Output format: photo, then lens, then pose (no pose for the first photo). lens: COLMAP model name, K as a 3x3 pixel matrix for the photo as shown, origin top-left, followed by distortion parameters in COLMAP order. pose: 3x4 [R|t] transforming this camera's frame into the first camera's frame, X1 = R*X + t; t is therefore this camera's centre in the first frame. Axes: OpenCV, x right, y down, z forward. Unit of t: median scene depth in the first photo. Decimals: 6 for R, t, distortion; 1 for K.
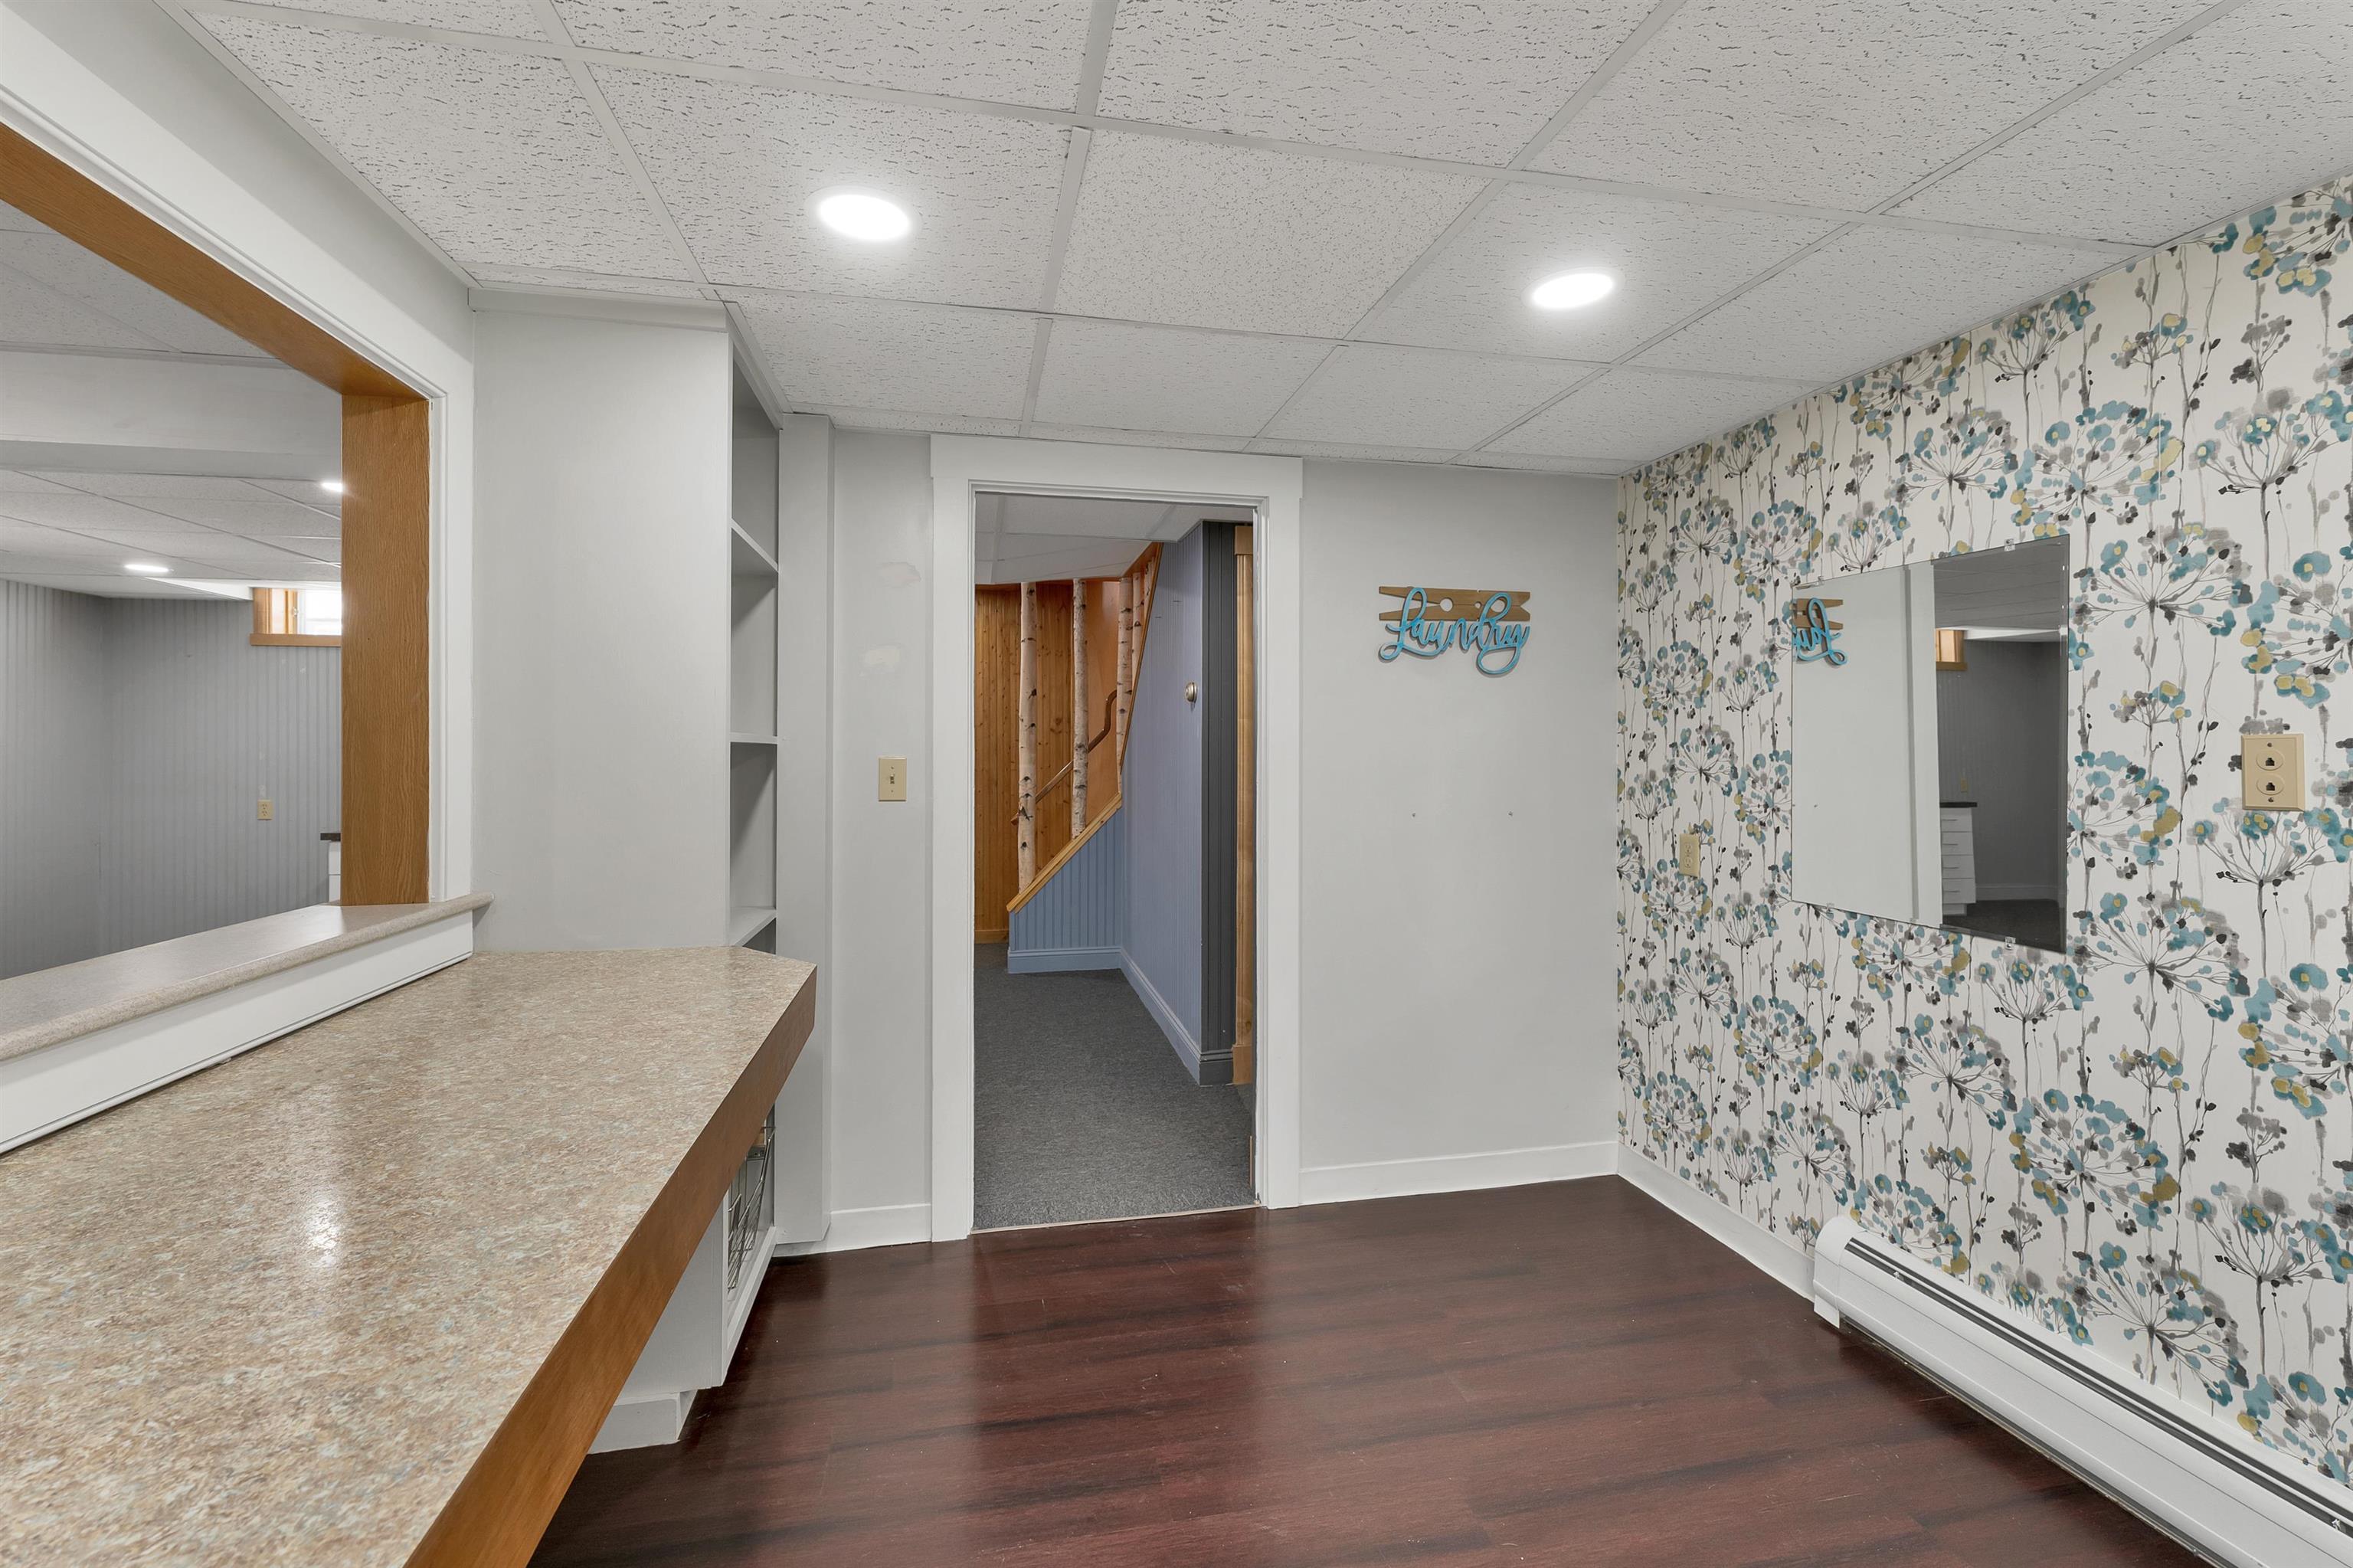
lens RADIAL K [[985.7, 0, 1156.4], [0, 985.7, 752.4], [0, 0, 1]] dist [0.002773, 0.000228]
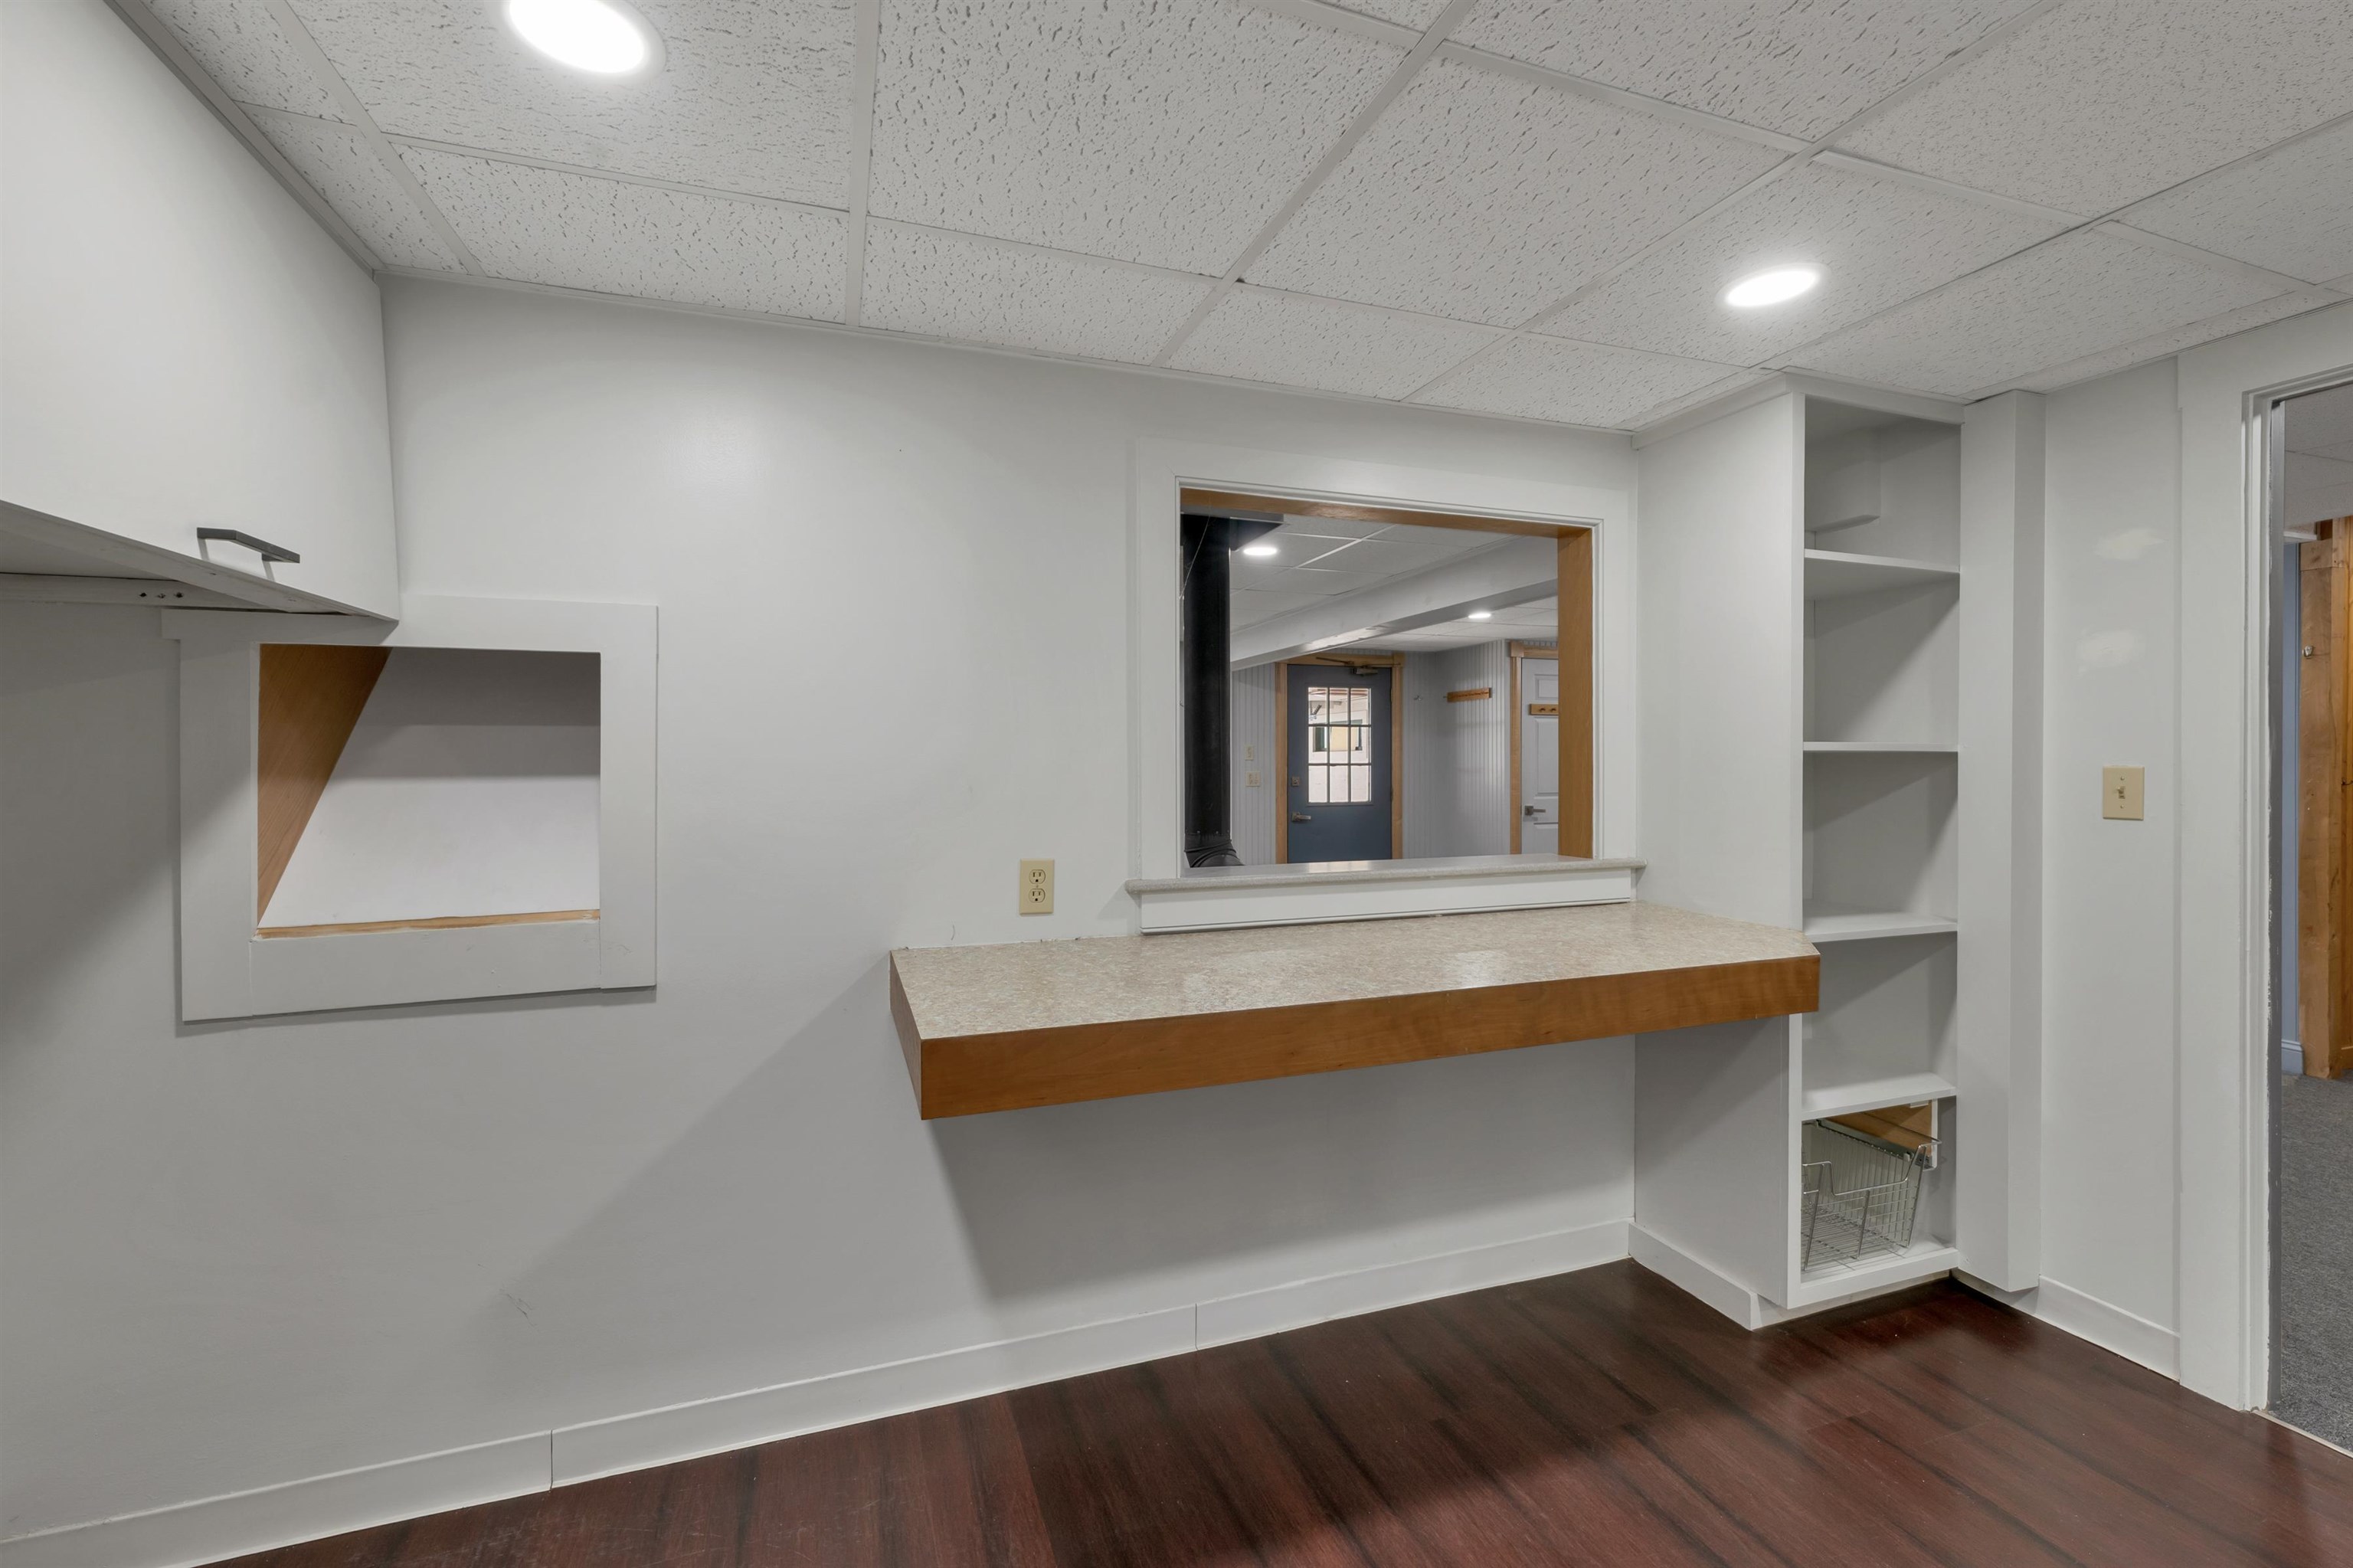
lens RADIAL K [[985.7, 0, 1171.8], [0, 985.7, 768.5], [0, 0, 1]] dist [0.002773, 0.000228]
pose [[0.133902, 0.012665, -0.990914, 0.620643], [-0.001096, 0.999920, 0.012632, -0.004056], [0.990994, -0.000605, 0.133905, 0.141189]]
